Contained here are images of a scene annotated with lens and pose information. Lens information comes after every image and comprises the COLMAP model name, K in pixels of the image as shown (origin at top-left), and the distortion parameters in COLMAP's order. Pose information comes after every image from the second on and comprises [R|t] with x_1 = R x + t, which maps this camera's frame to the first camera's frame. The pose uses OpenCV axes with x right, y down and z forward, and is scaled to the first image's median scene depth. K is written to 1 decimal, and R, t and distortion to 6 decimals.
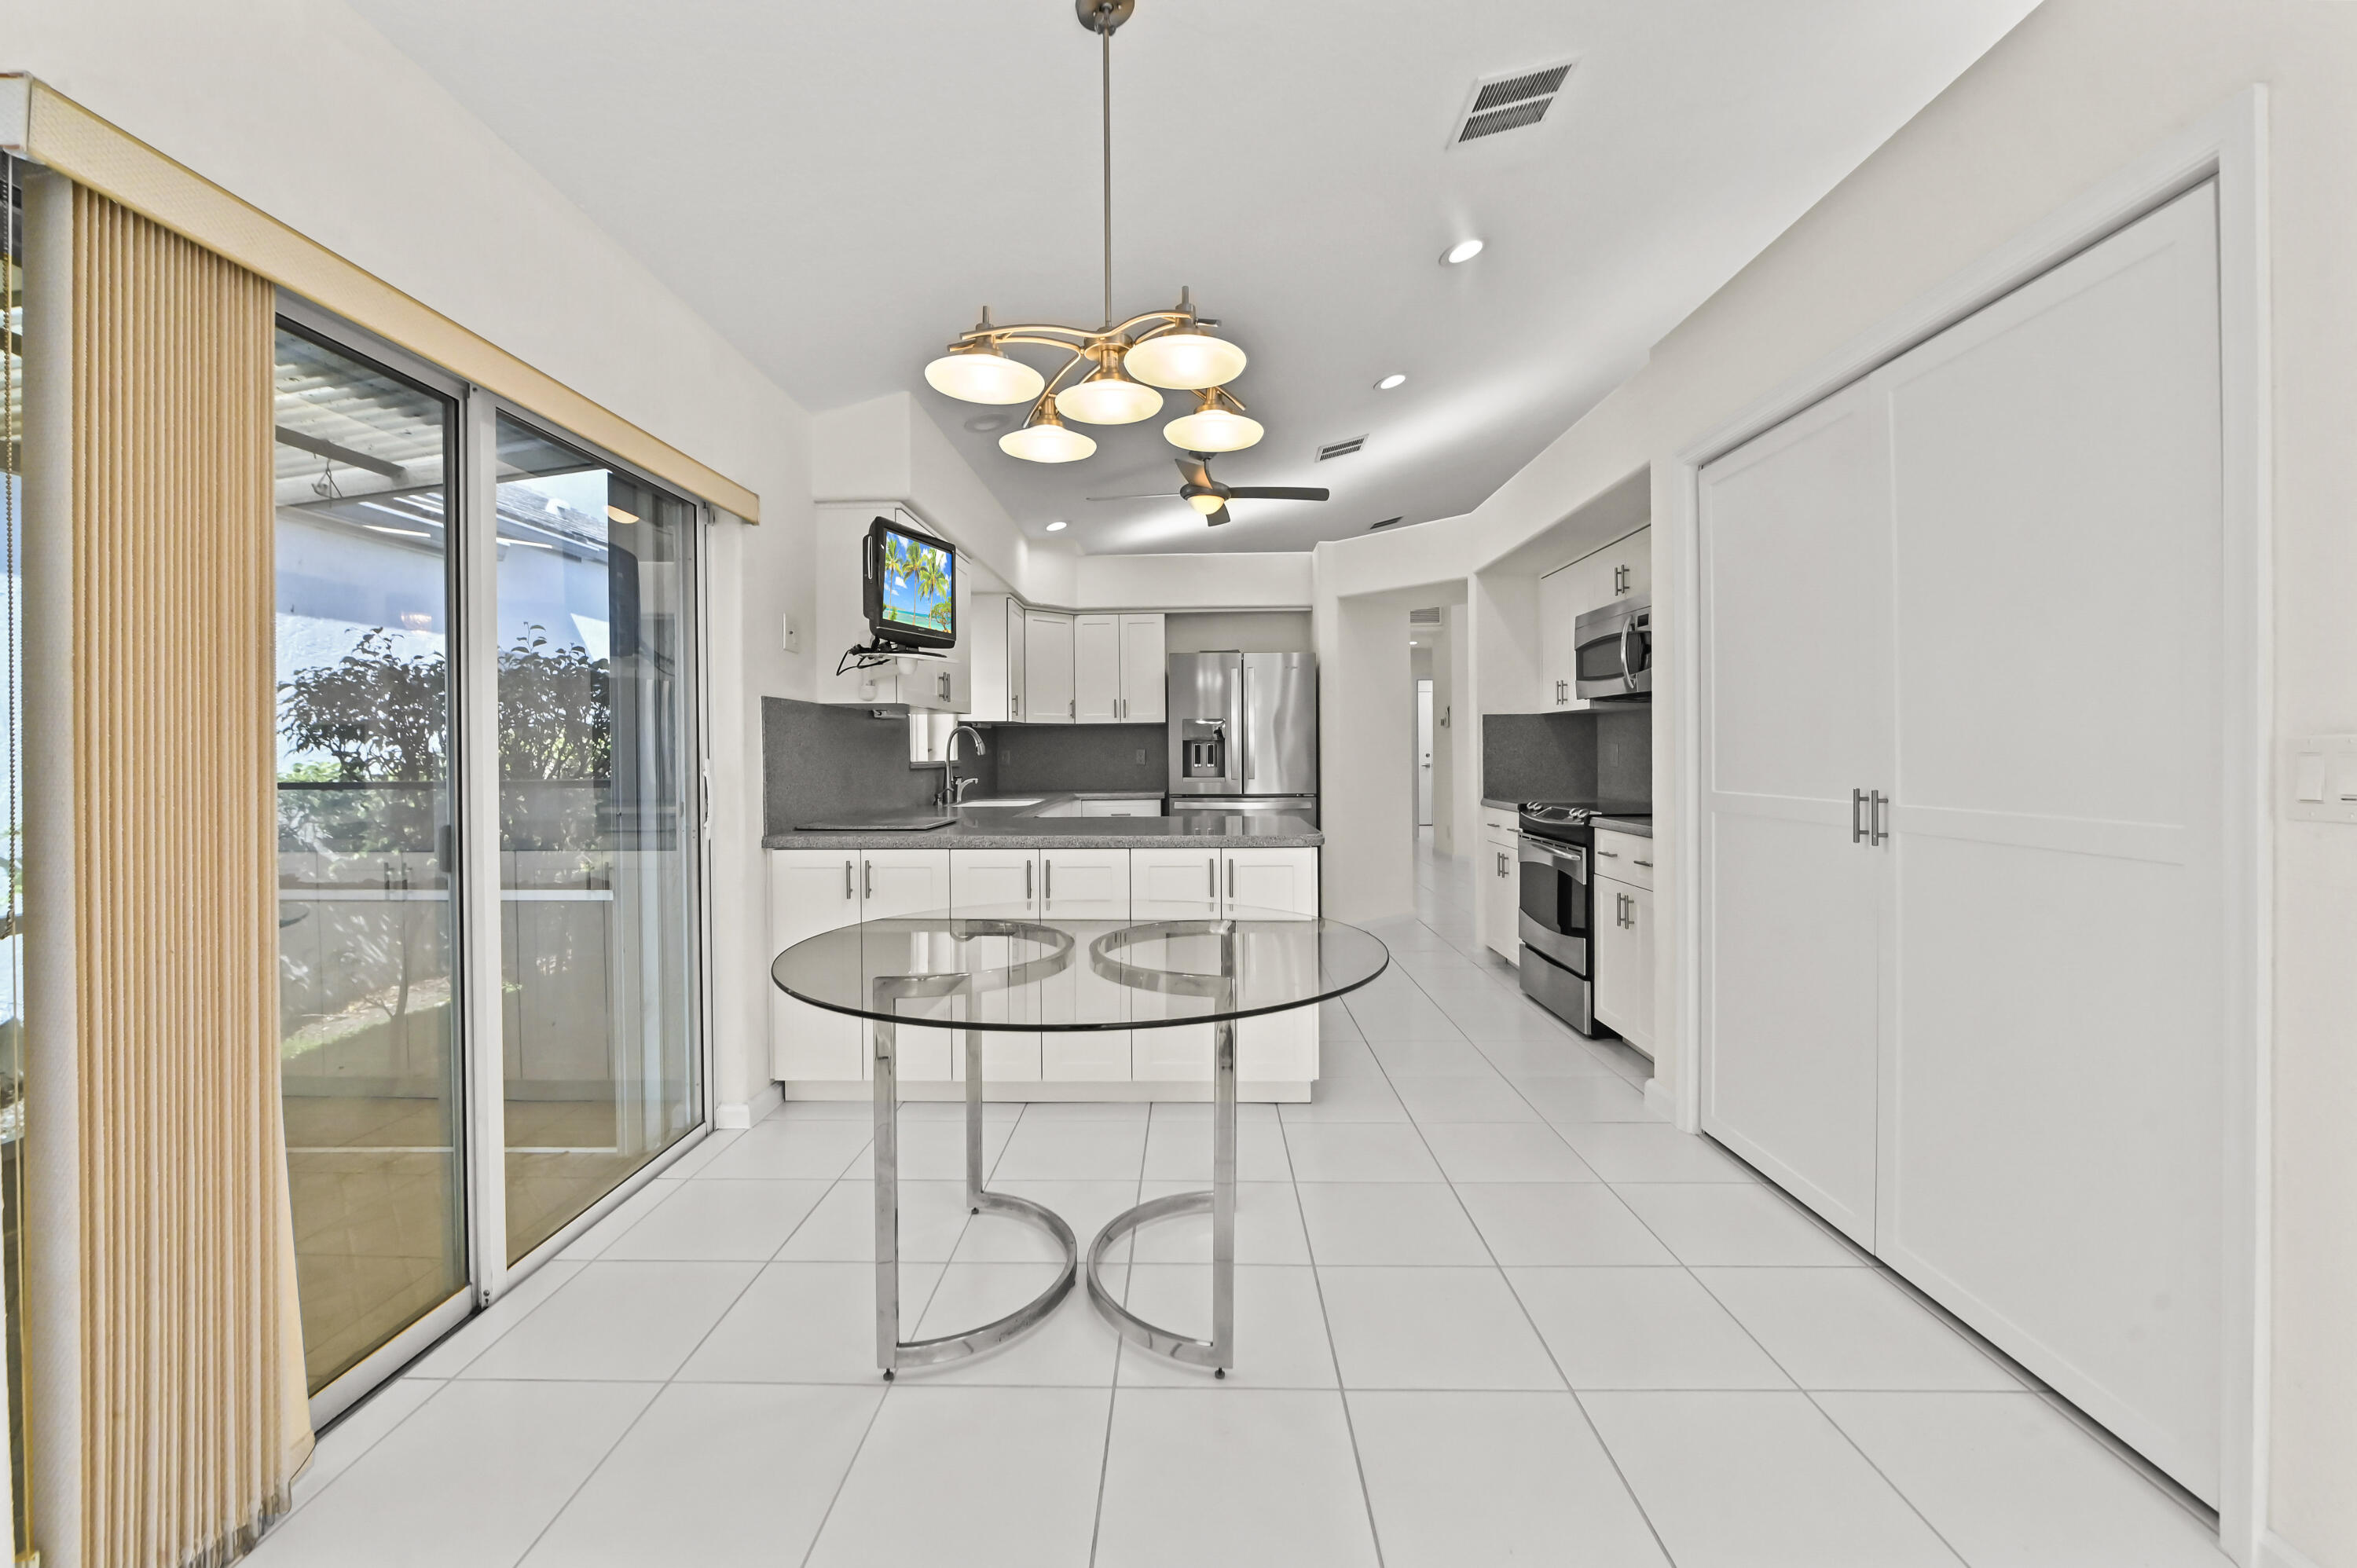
lens RADIAL K [[956.8, 0, 1168.5], [0, 956.8, 747.3], [0, 0, 1]] dist [-0.004257, 0.000034]
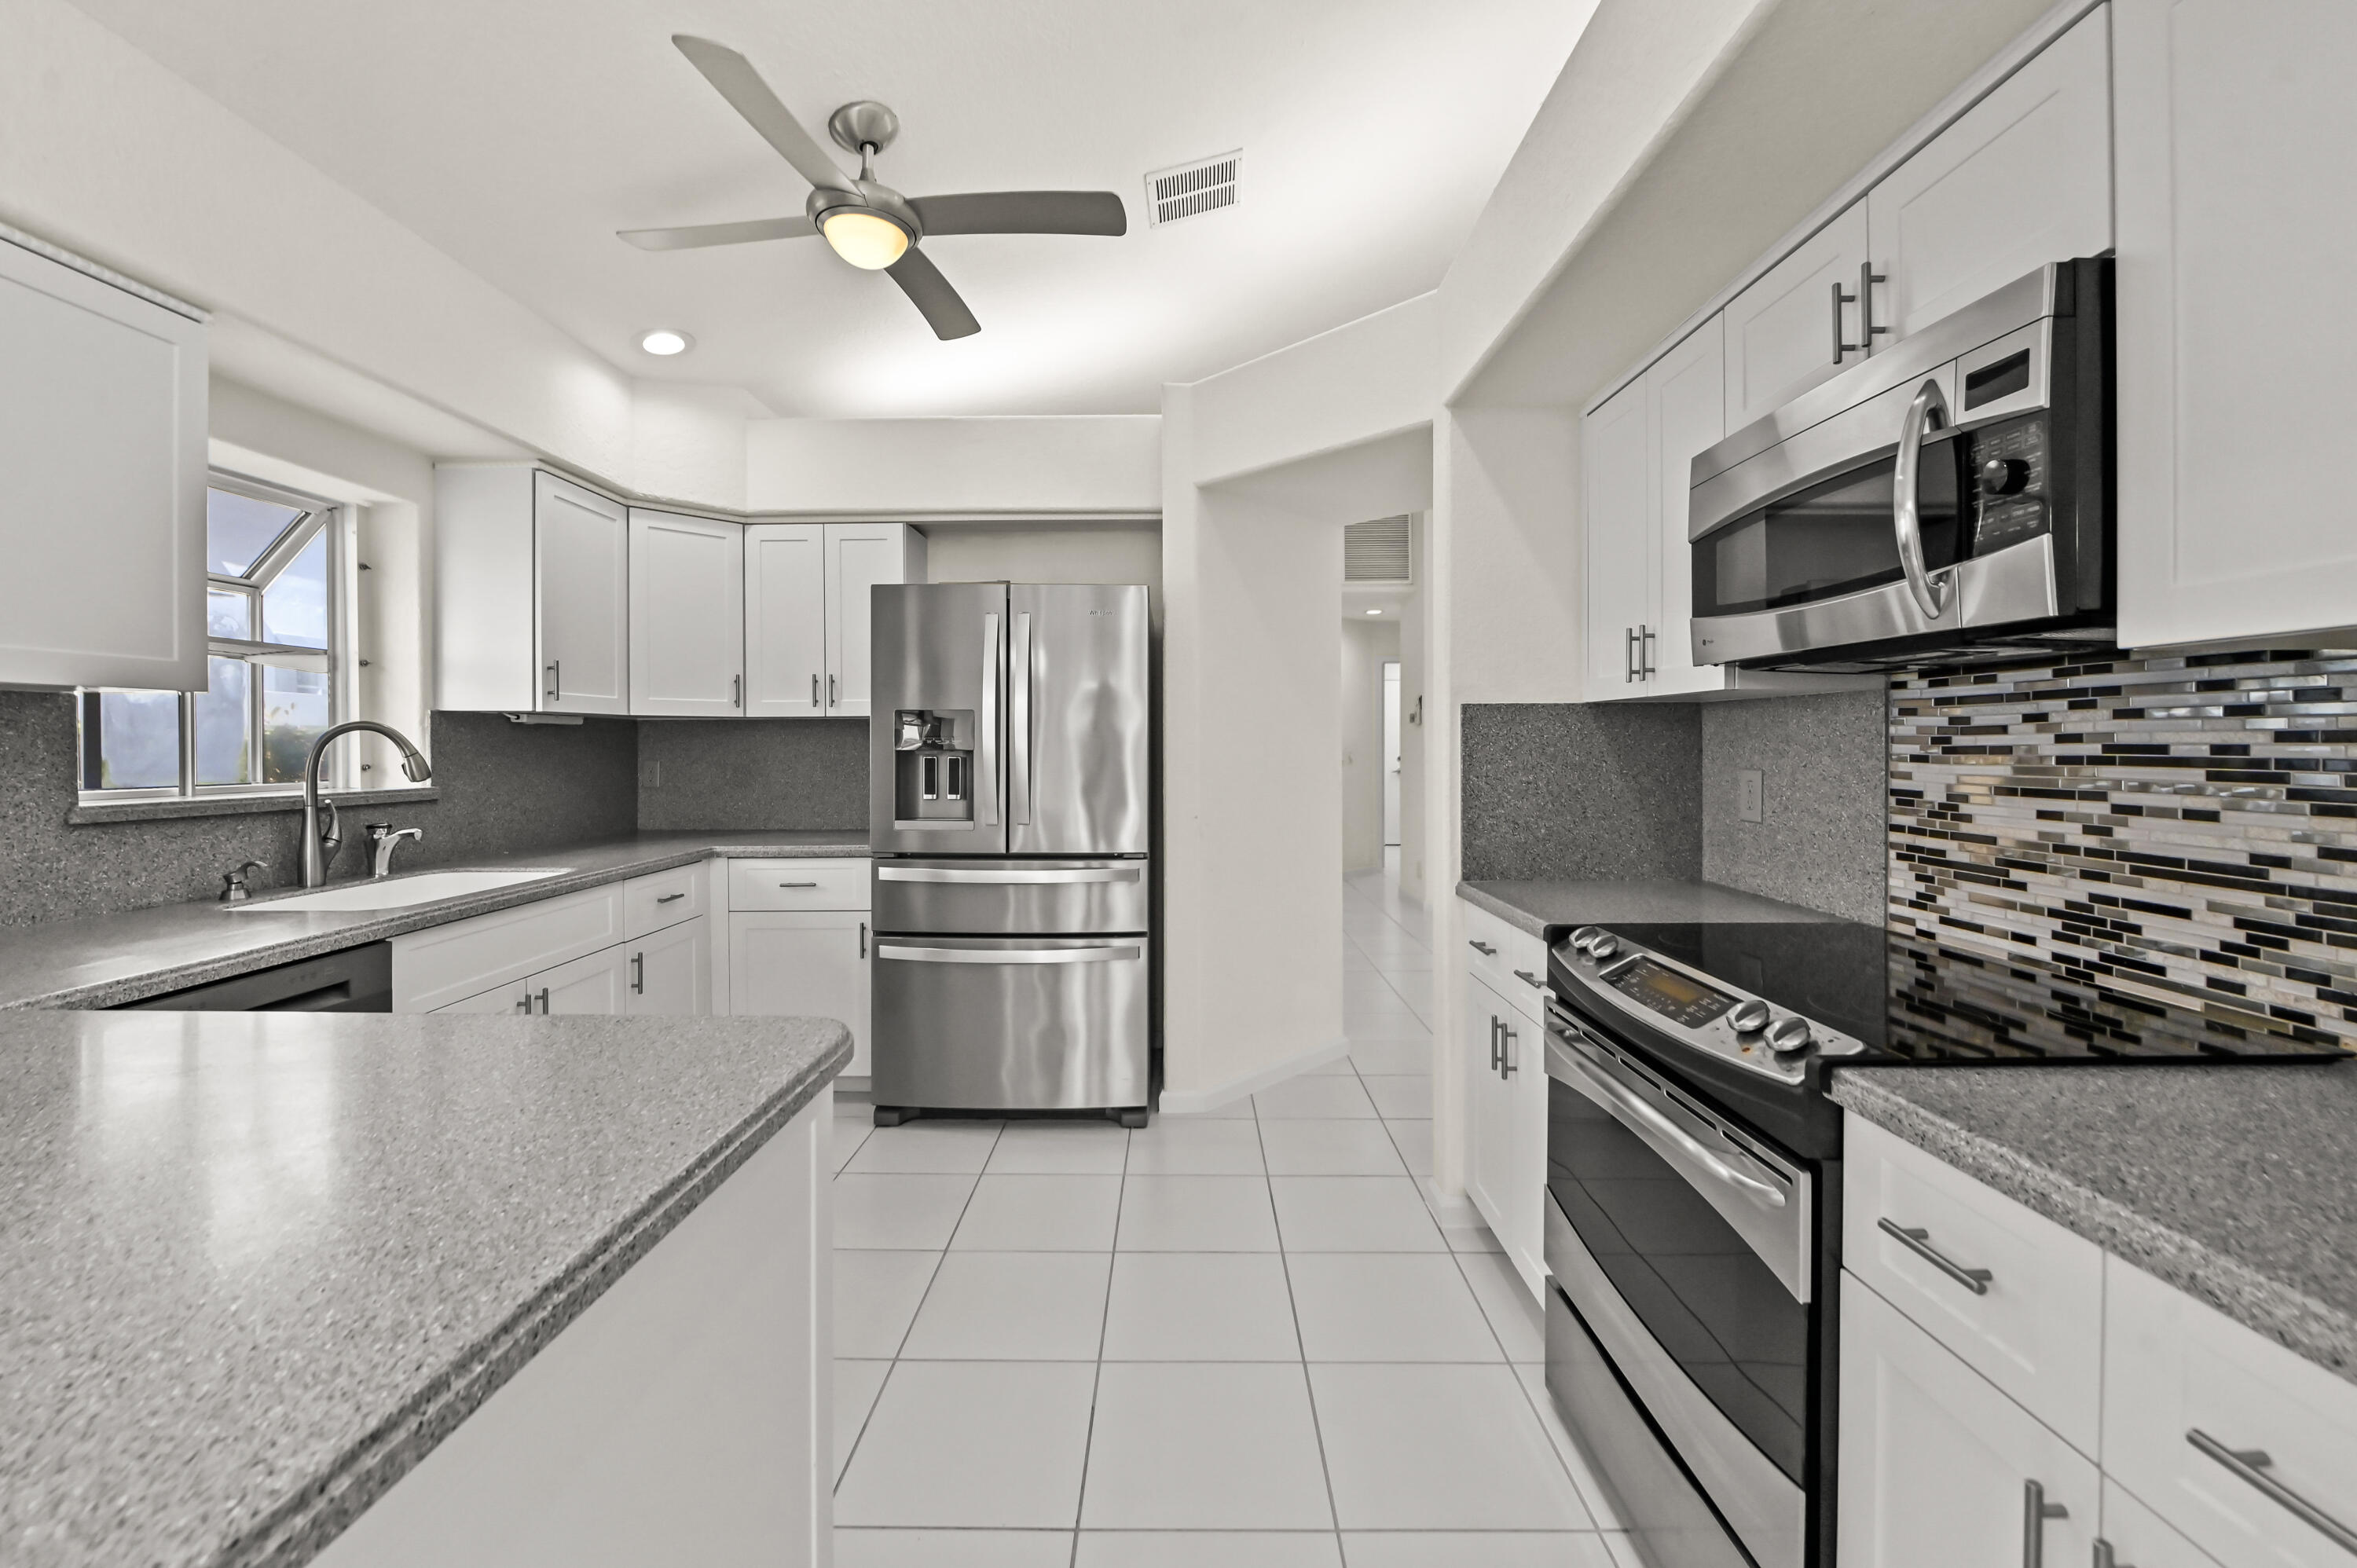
lens RADIAL K [[956.8, 0, 1168.4], [0, 956.8, 748.0], [0, 0, 1]] dist [-0.004257, 0.000034]
pose [[0.999848, 0.006602, 0.016156, 0.161667], [-0.006744, 0.999939, 0.008706, -0.014264], [-0.016098, -0.008814, 0.999832, 0.484371]]
